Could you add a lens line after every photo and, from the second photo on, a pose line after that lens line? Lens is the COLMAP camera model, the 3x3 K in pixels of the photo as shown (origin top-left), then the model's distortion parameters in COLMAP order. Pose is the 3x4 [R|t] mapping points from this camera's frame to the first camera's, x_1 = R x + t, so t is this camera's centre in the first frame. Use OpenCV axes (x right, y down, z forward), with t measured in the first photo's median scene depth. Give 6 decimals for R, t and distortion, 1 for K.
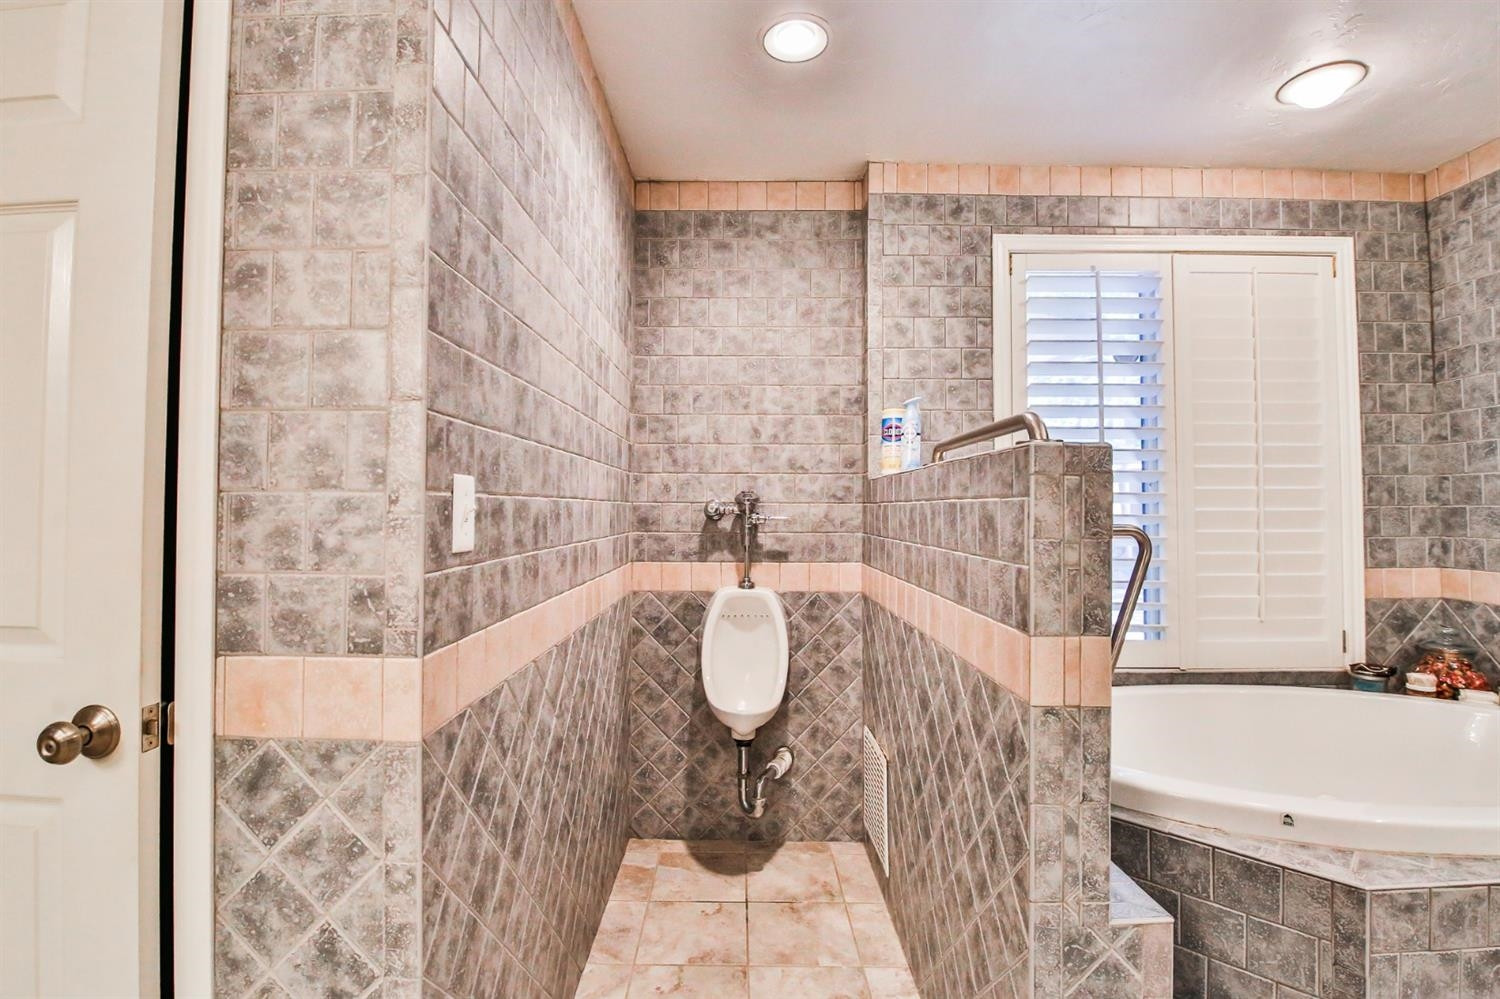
lens RADIAL K [[692.8, 0, 740.3], [0, 692.8, 488.7], [0, 0, 1]] dist [-0.010107, -0.006727]
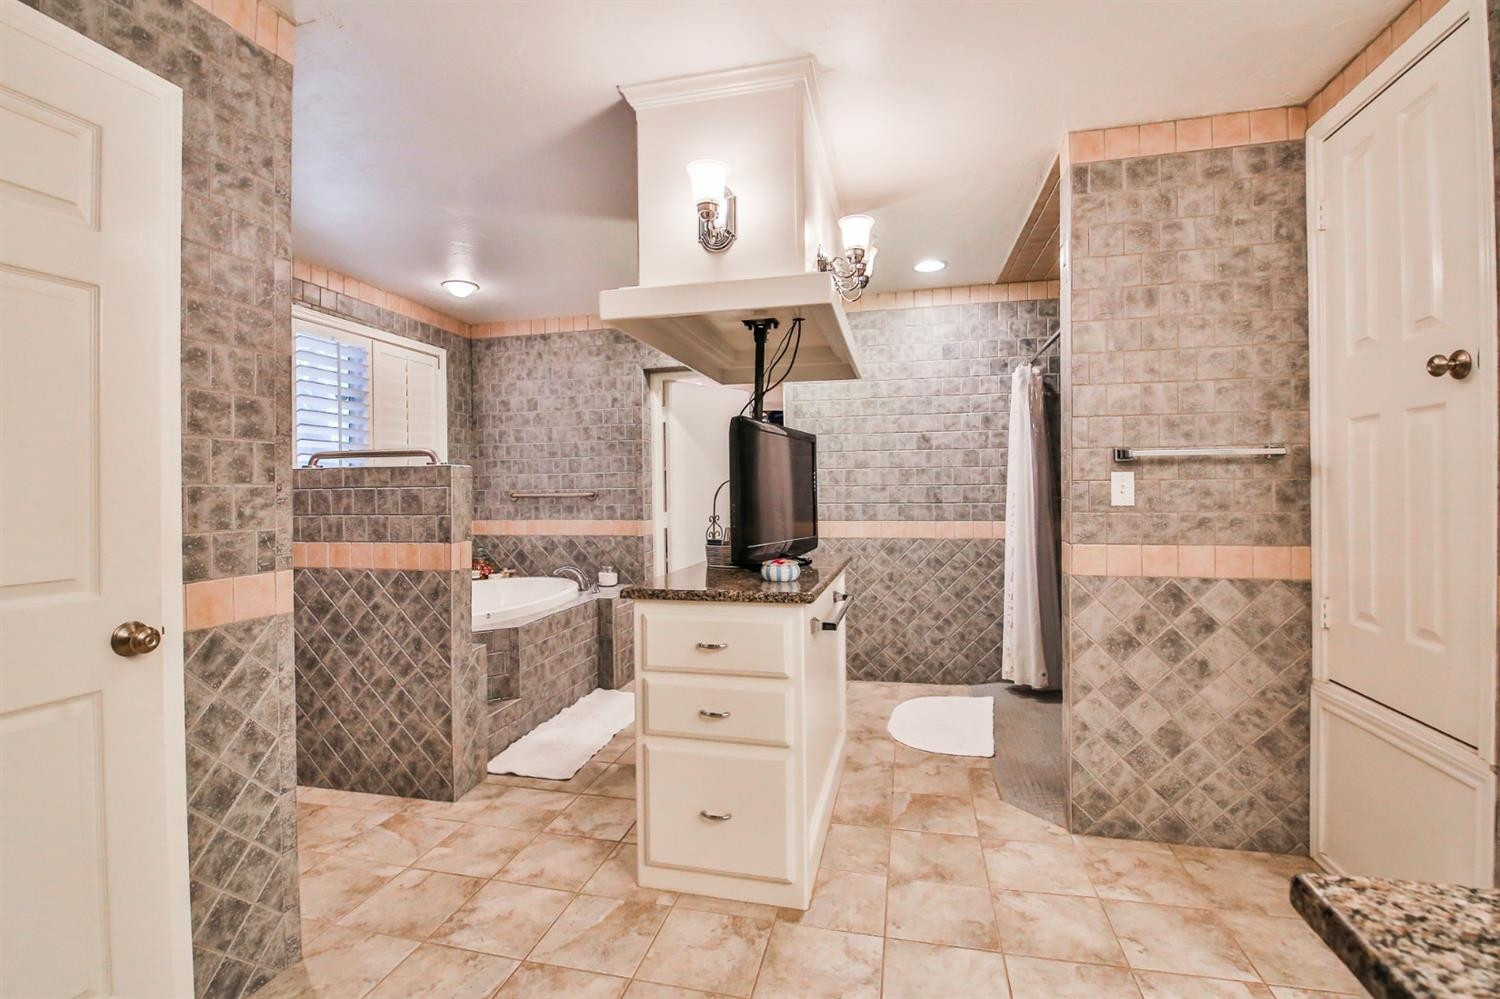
lens RADIAL K [[692.8, 0, 740.3], [0, 692.8, 488.7], [0, 0, 1]] dist [-0.010107, -0.006727]
pose [[0.237346, -0.003771, 0.971418, -2.040693], [-0.015710, 0.999847, 0.007719, -0.019866], [-0.971298, -0.017093, 0.237250, -0.692739]]
